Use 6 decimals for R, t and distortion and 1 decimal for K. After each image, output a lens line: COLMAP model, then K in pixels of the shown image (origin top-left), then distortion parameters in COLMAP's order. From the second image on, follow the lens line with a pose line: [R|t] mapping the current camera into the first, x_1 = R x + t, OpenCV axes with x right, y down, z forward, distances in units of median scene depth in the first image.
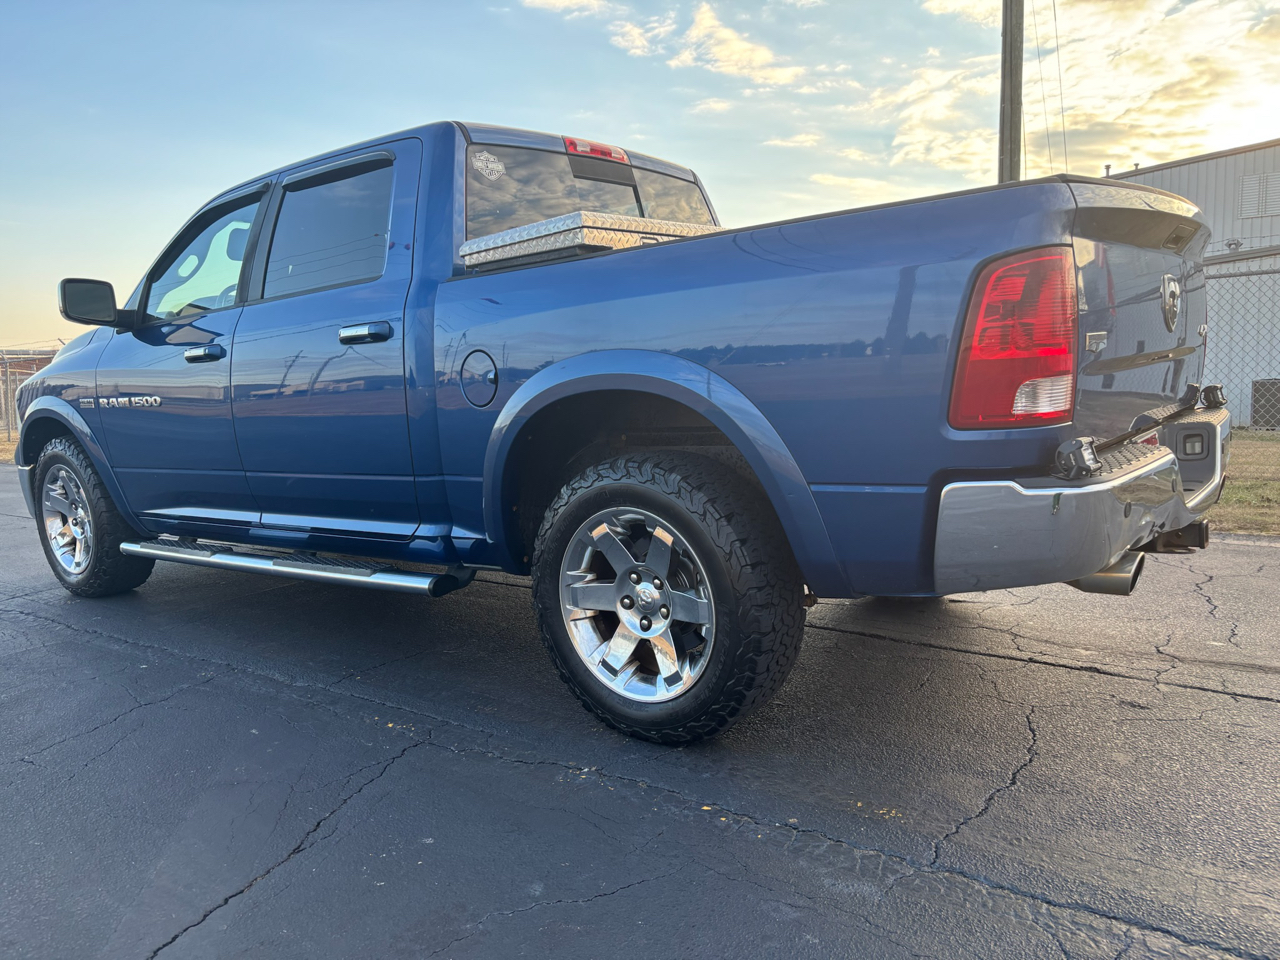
lens RADIAL K [[978.4, 0, 646.1], [0, 978.4, 490.4], [0, 0, 1]] dist [0.047821, -0.059457]
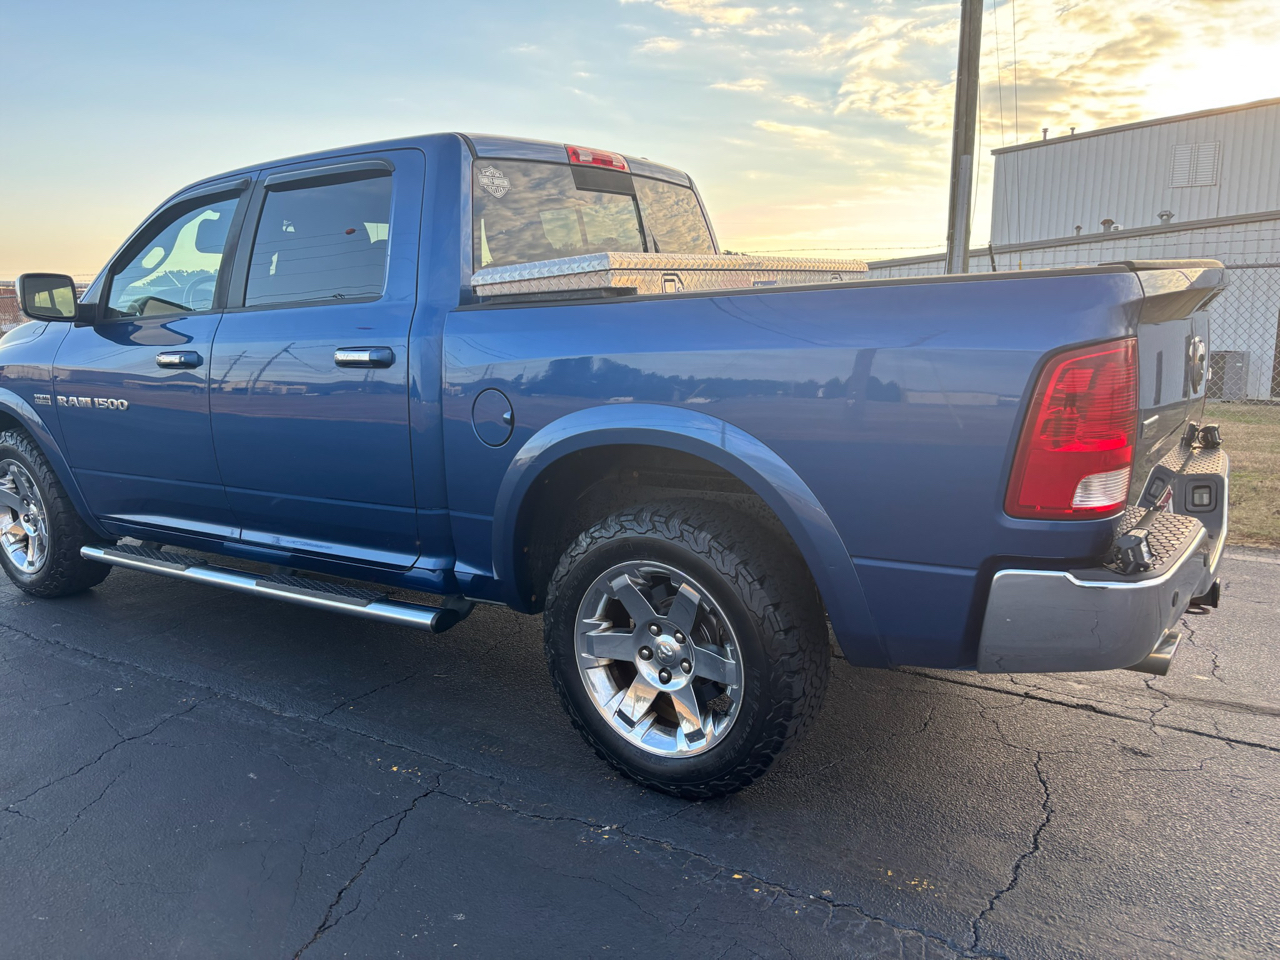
lens RADIAL K [[985.5, 0, 640.2], [0, 985.5, 495.3], [0, 0, 1]] dist [0.040044, -0.051848]
pose [[0.997936, 0.014549, 0.062550, -0.084337], [-0.018228, 0.998112, 0.058652, -0.095872], [-0.061579, -0.059671, 0.996317, 0.023906]]
